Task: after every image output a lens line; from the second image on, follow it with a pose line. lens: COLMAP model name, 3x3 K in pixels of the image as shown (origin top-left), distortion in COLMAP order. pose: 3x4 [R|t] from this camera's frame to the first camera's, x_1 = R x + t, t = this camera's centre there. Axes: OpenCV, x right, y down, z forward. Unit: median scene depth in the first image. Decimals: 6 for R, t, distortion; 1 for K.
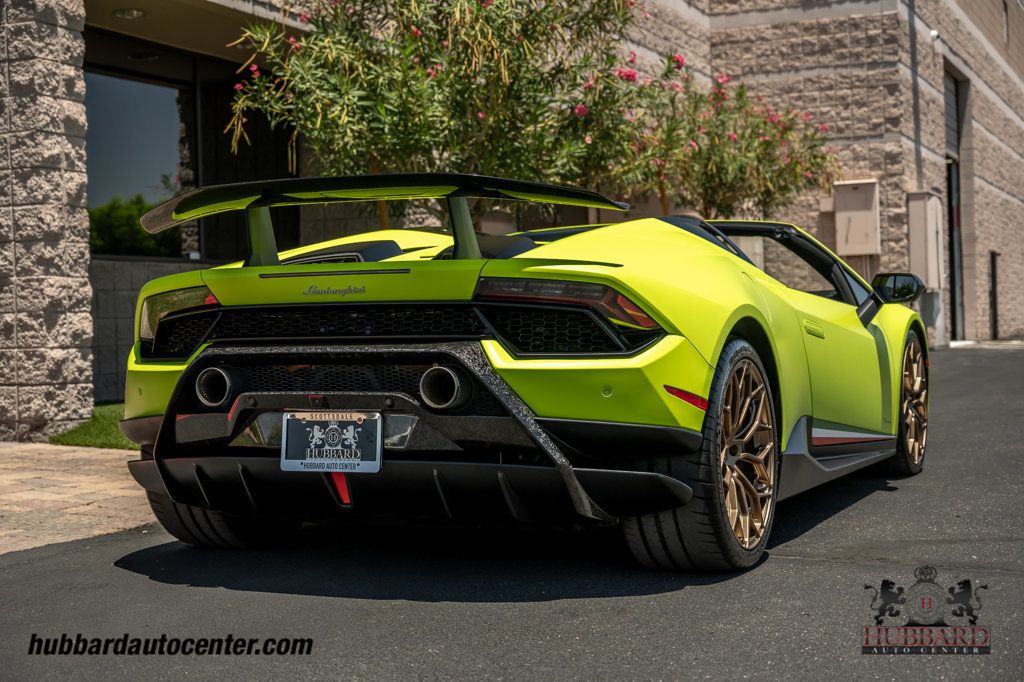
lens RADIAL K [[1608.6, 0, 508.8], [0, 1608.6, 340.3], [0, 0, 1]] dist [0.012634, 0.022084]
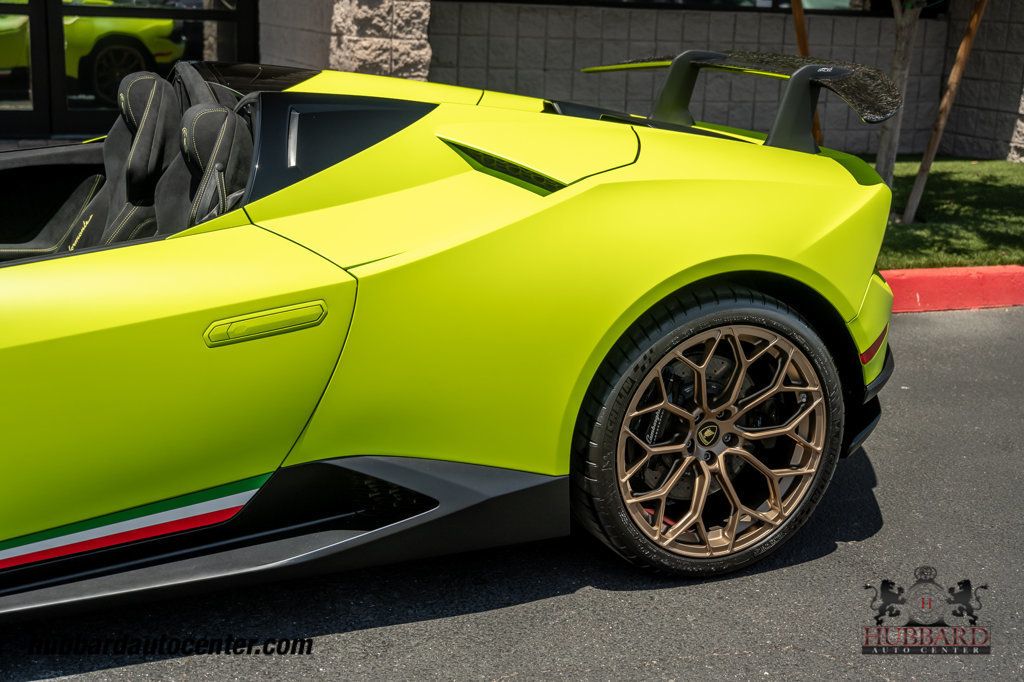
lens RADIAL K [[1352.8, 0, 512.5], [0, 1352.8, 341.5], [0, 0, 1]] dist [0.001948, 0.023374]
pose [[0.710297, 0.227523, -0.666117, 0.345962], [-0.064338, 0.963344, 0.260440, -0.079929], [0.700956, -0.142133, 0.698899, 0.472898]]
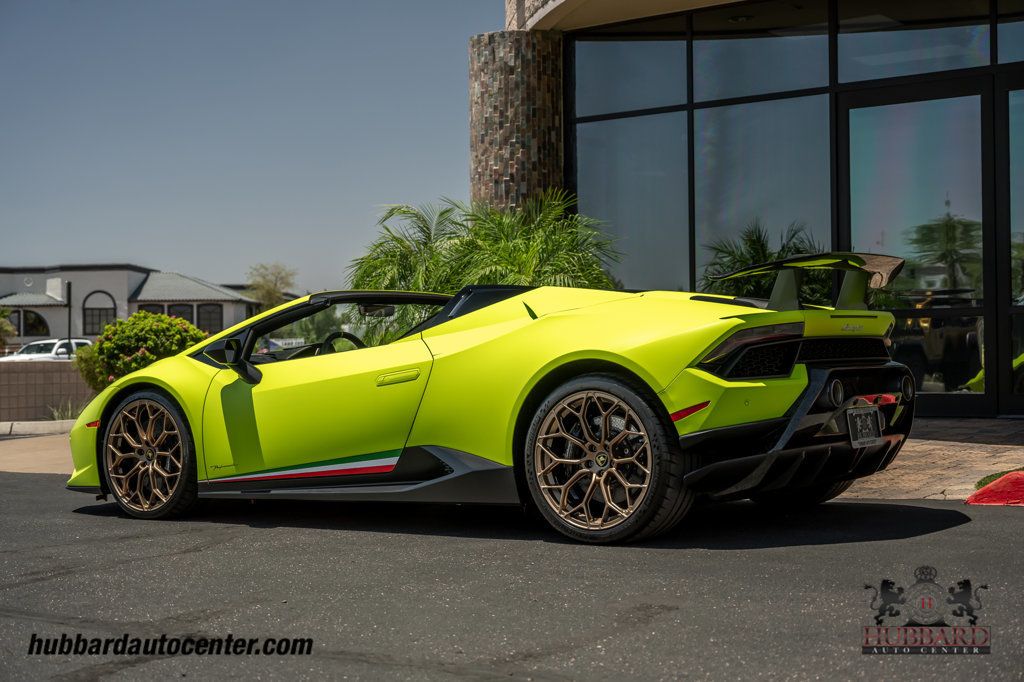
lens RADIAL K [[1608.6, 0, 508.8], [0, 1608.6, 340.3], [0, 0, 1]] dist [0.012634, 0.022084]
pose [[-0.235955, 0.017383, -0.971609, 0.849978], [0.009242, 0.999835, 0.015644, -0.034498], [0.971720, -0.005288, -0.236076, 0.871376]]
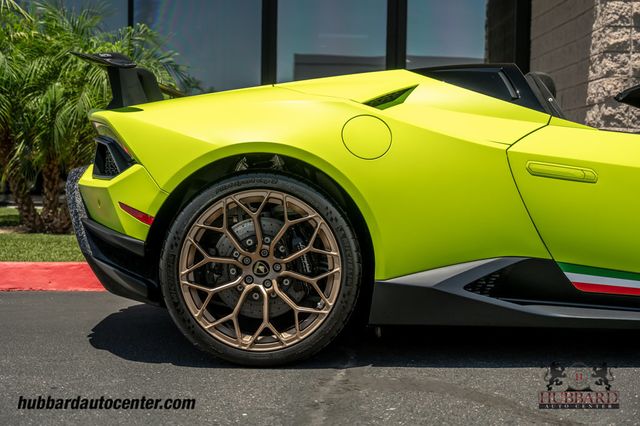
lens RADIAL K [[1021.9, 0, 320.1], [0, 1021.9, 214.3], [0, 0, 1]] dist [0.000153, 0.138599]
pose [[0.433410, 0.069708, -0.898497, 0.424448], [-0.035706, 0.997549, 0.060169, -0.008311], [0.900489, 0.006004, 0.434837, 0.367170]]
